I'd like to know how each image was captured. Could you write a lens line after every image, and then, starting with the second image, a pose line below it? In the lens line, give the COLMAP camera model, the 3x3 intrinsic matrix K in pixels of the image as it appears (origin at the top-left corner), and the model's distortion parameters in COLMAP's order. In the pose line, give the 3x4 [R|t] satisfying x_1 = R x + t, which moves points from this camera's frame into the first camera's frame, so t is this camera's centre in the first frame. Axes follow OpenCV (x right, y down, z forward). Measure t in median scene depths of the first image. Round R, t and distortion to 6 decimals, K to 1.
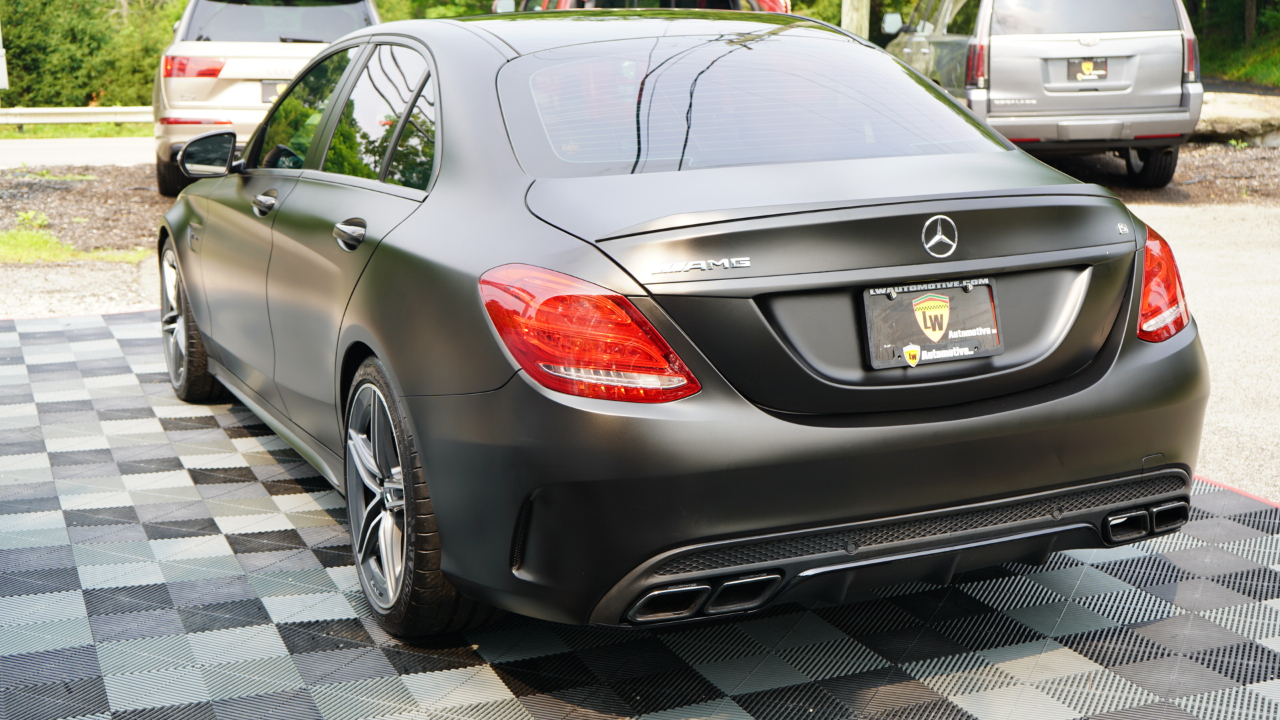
lens RADIAL K [[1659.0, 0, 640.0], [0, 1659.0, 360.0], [0, 0, 1]] dist [0.001665, 0.025984]
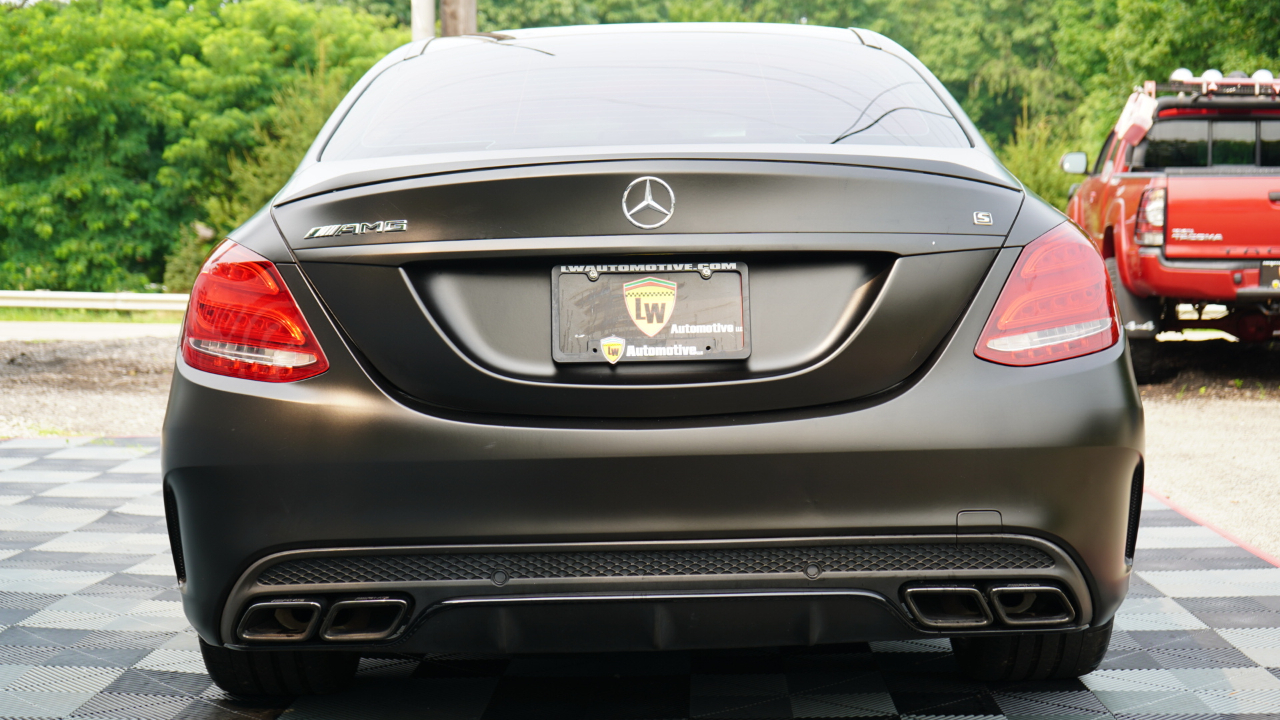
lens RADIAL K [[1885.6, 0, 640.0], [0, 1885.6, 360.0], [0, 0, 1]] dist [-0.005450, -0.014935]
pose [[0.914315, 0.024283, -0.404276, 0.542110], [-0.079501, 0.989542, -0.120362, 0.110355], [0.397125, 0.142189, 0.906683, 0.176044]]
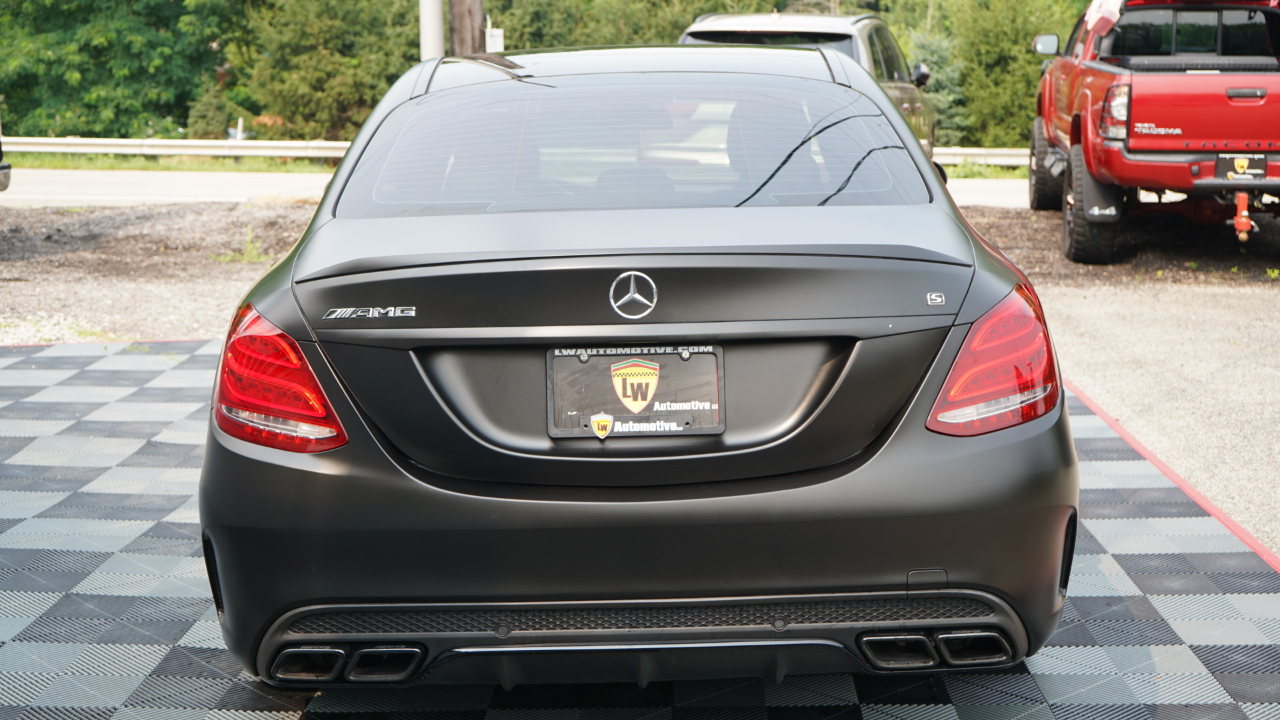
lens RADIAL K [[1775.7, 0, 640.0], [0, 1775.7, 360.0], [0, 0, 1]] dist [-0.005823, 0.010873]
pose [[0.914533, 0.062722, -0.399618, 0.561054], [-0.076106, 0.996943, -0.017695, -0.022683], [0.397287, 0.046596, 0.916511, 0.124864]]
